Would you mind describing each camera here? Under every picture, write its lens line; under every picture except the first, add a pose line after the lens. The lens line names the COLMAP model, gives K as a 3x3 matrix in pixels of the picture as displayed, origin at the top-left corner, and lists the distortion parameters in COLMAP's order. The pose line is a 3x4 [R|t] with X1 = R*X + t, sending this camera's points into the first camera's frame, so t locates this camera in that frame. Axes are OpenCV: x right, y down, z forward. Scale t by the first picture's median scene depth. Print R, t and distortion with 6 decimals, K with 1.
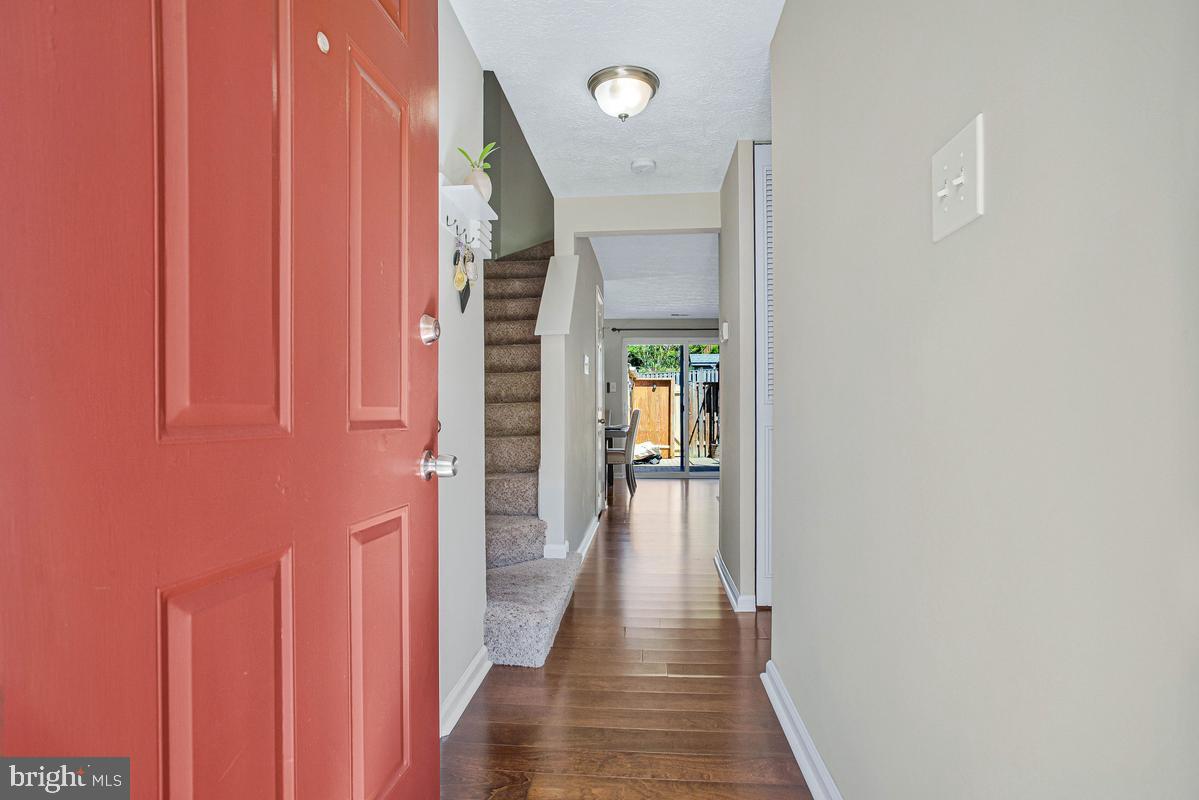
lens RADIAL K [[612.9, 0, 600.5], [0, 612.9, 410.8], [0, 0, 1]] dist [-0.062969, 0.027943]
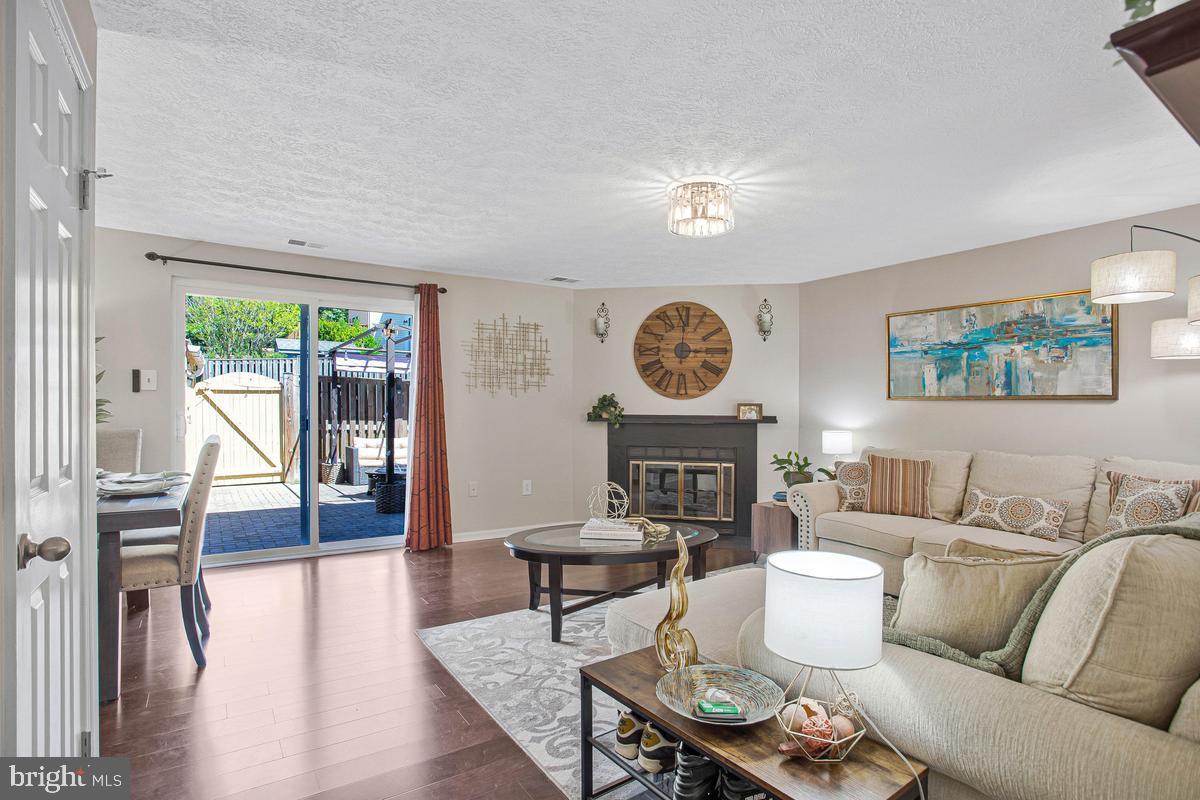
lens RADIAL K [[613.4, 0, 601.0], [0, 613.4, 410.8], [0, 0, 1]] dist [-0.062969, 0.027943]
pose [[0.793810, 0.009167, 0.608097, 0.018804], [-0.013633, 0.999903, 0.002723, -0.021672], [-0.608014, -0.010452, 0.793858, 0.434228]]
